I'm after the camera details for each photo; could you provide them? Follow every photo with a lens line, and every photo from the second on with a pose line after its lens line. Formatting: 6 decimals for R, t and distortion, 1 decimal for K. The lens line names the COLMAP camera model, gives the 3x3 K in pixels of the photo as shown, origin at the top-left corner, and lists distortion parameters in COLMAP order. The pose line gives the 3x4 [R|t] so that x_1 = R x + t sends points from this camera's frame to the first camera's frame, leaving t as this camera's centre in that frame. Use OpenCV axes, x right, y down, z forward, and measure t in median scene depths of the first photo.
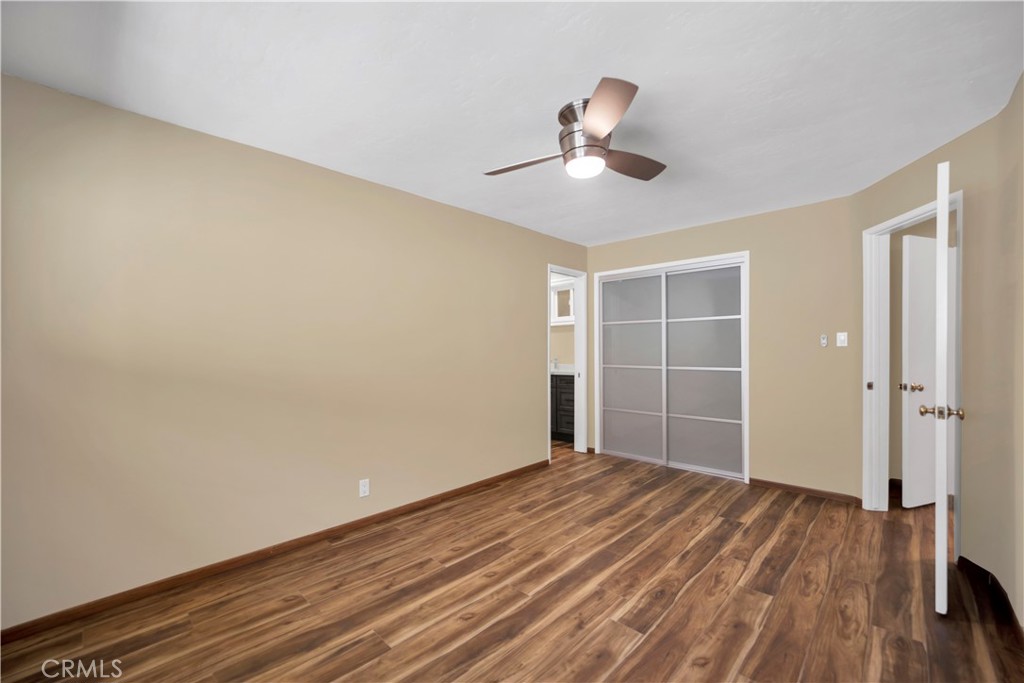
lens RADIAL K [[416.1, 0, 504.2], [0, 416.1, 348.7], [0, 0, 1]] dist [-0.020667, -0.000096]
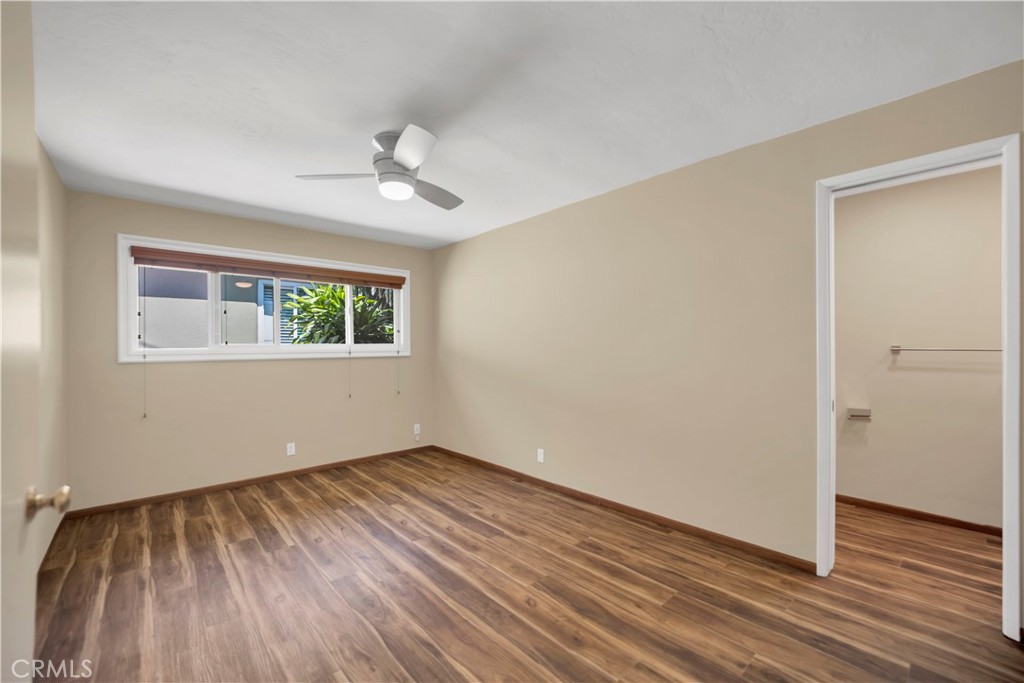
lens RADIAL K [[416.1, 0, 504.2], [0, 416.1, 348.7], [0, 0, 1]] dist [-0.020667, -0.000096]
pose [[-0.071218, 0.009466, -0.997416, 0.981127], [0.003451, 0.999951, 0.009244, 0.002542], [0.997455, -0.002784, -0.071248, 1.043622]]
